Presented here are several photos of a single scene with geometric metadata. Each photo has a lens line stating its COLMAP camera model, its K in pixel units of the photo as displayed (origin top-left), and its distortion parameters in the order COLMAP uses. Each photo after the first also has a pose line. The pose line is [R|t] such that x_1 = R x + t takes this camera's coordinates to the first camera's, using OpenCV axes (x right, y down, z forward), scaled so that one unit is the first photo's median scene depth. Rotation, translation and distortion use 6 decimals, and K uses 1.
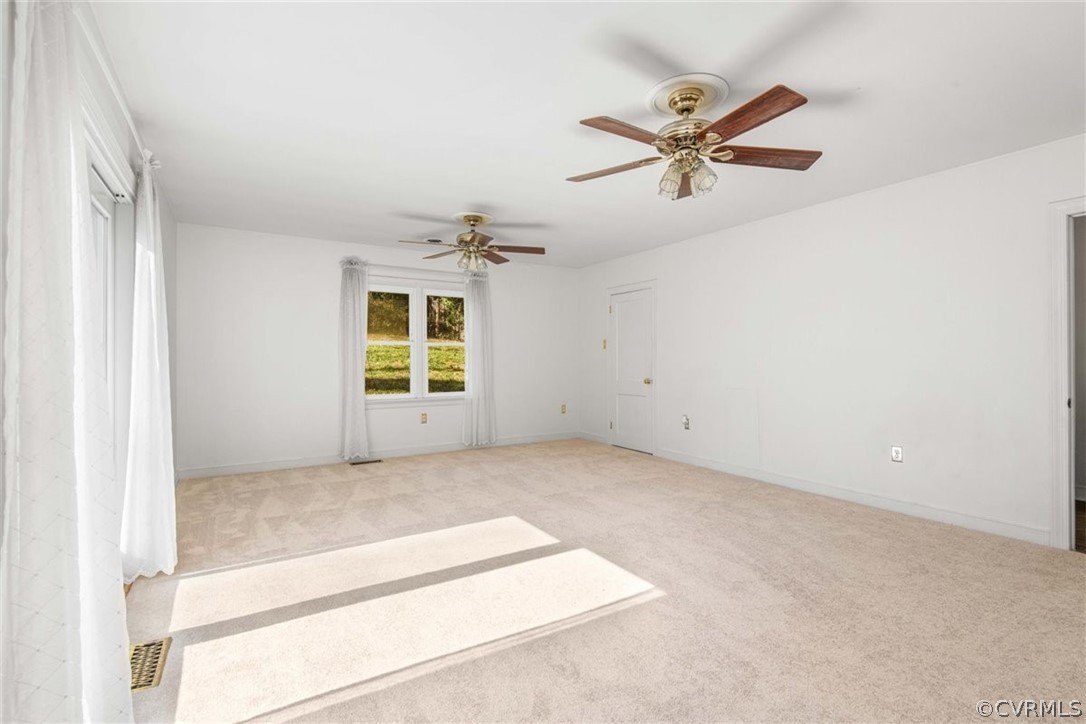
lens RADIAL K [[496.9, 0, 540.9], [0, 496.9, 359.2], [0, 0, 1]] dist [0.038214, -0.026358]
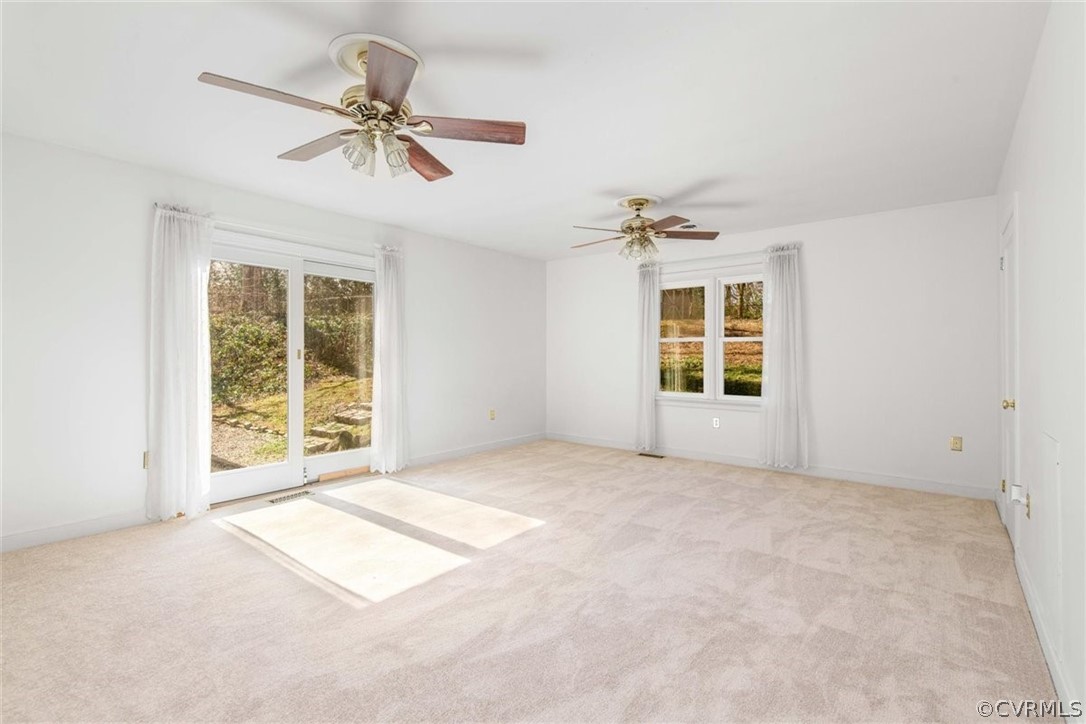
lens RADIAL K [[496.9, 0, 540.9], [0, 496.9, 359.2], [0, 0, 1]] dist [0.038214, -0.026358]
pose [[0.355807, 0.007600, -0.934528, 0.512785], [-0.000466, 0.999968, 0.007955, -0.002665], [0.934559, -0.002395, 0.355799, 0.401943]]
